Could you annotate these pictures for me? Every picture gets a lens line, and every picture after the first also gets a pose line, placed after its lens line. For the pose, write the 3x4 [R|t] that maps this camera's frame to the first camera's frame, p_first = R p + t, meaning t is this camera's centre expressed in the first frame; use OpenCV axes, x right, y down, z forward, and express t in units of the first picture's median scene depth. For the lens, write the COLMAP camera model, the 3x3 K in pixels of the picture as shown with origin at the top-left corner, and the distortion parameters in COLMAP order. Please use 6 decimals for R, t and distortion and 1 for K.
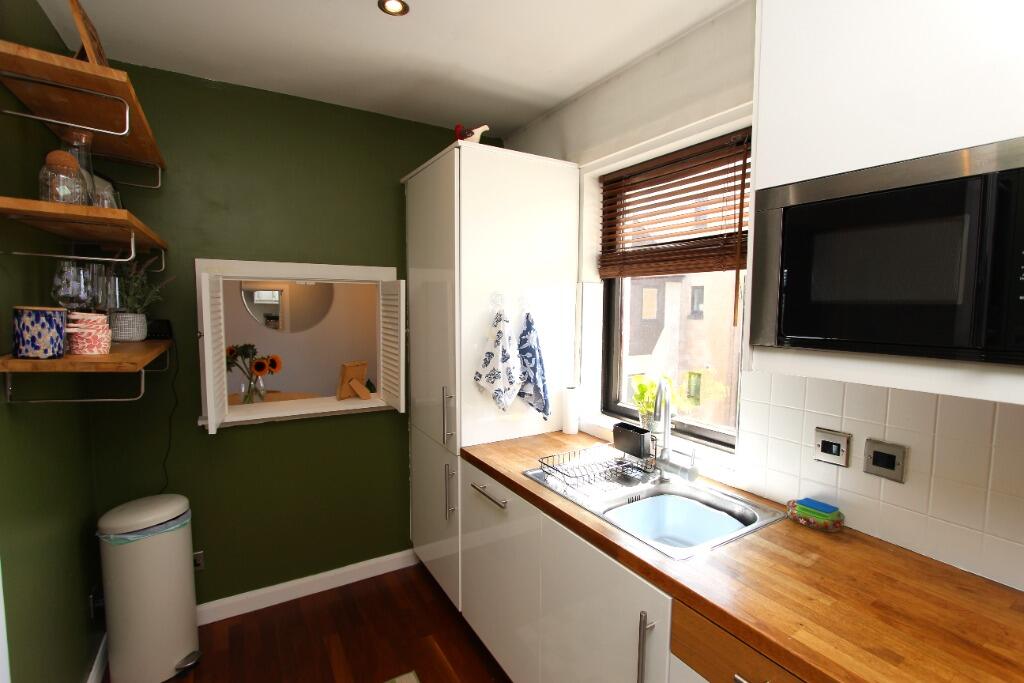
lens RADIAL K [[475.6, 0, 512.0], [0, 475.6, 341.5], [0, 0, 1]] dist [0.001096, 0.000138]
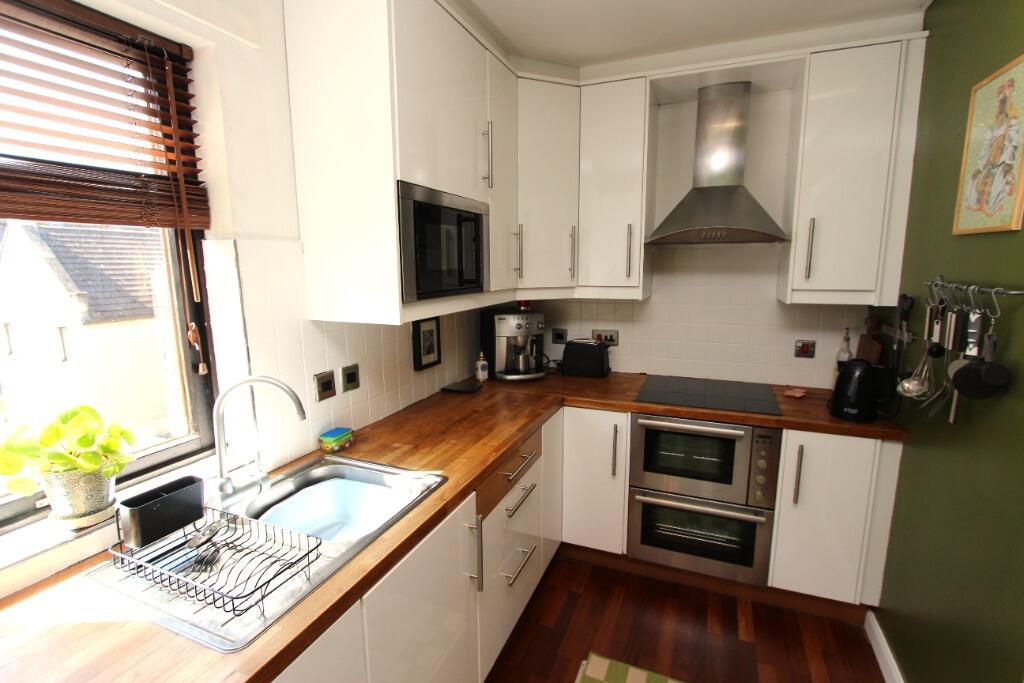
lens RADIAL K [[475.6, 0, 512.0], [0, 475.6, 341.5], [0, 0, 1]] dist [0.001096, 0.000138]
pose [[-0.598685, -0.131585, 0.790103, -0.688855], [0.061509, 0.975949, 0.209143, -0.143133], [-0.798620, 0.173809, -0.576192, 1.500163]]
